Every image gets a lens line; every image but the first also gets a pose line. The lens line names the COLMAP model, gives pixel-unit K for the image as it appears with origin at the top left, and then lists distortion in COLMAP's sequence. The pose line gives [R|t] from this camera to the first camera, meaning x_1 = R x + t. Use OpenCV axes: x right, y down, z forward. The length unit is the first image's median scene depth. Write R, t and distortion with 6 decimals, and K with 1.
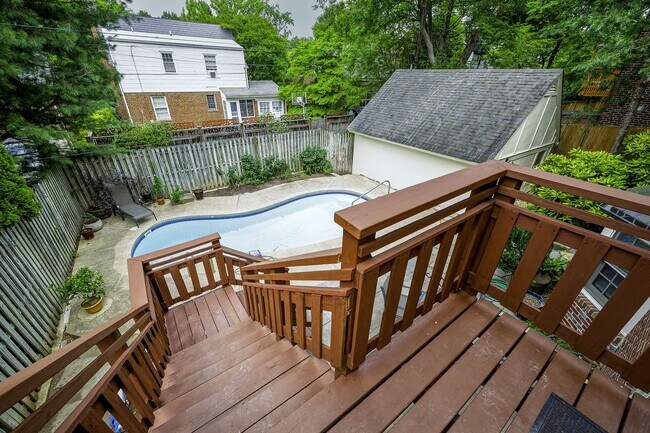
lens RADIAL K [[257.9, 0, 325.0], [0, 257.9, 216.5], [0, 0, 1]] dist [-0.003113, -0.000241]
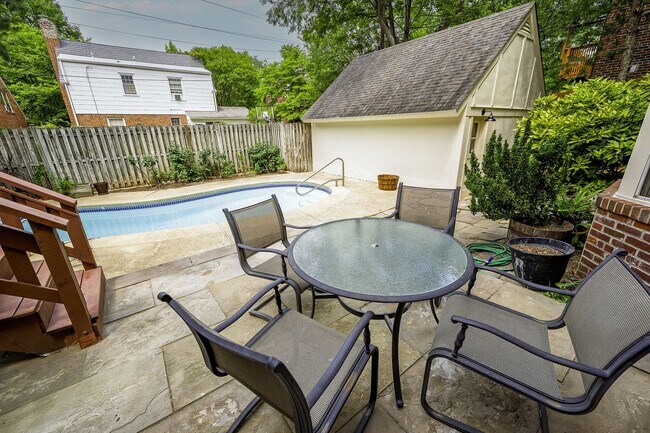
lens RADIAL K [[262.5, 0, 325.0], [0, 262.5, 216.5], [0, 0, 1]] dist [-0.000030, 0.000028]
pose [[0.999020, -0.042673, 0.011757, 0.139587], [0.044065, 0.983930, -0.173034, 0.133852], [-0.004184, 0.173383, 0.984846, 0.187709]]
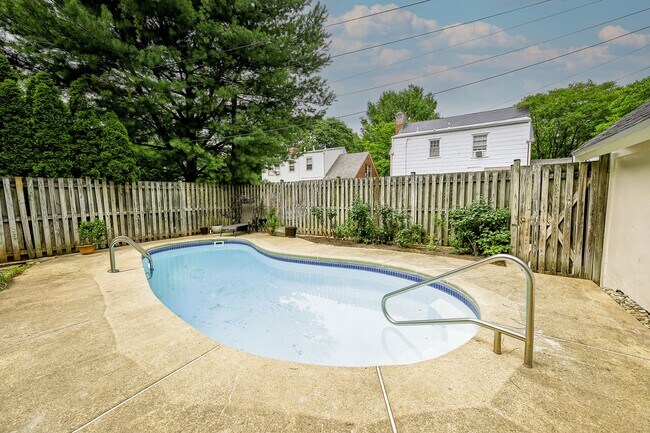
lens RADIAL K [[257.9, 0, 325.0], [0, 257.9, 216.5], [0, 0, 1]] dist [-0.003113, -0.000241]
pose [[0.385490, 0.056897, -0.920956, 0.288920], [-0.432264, 0.892933, -0.125769, -0.058338], [0.815196, 0.446579, 0.368812, 0.604058]]
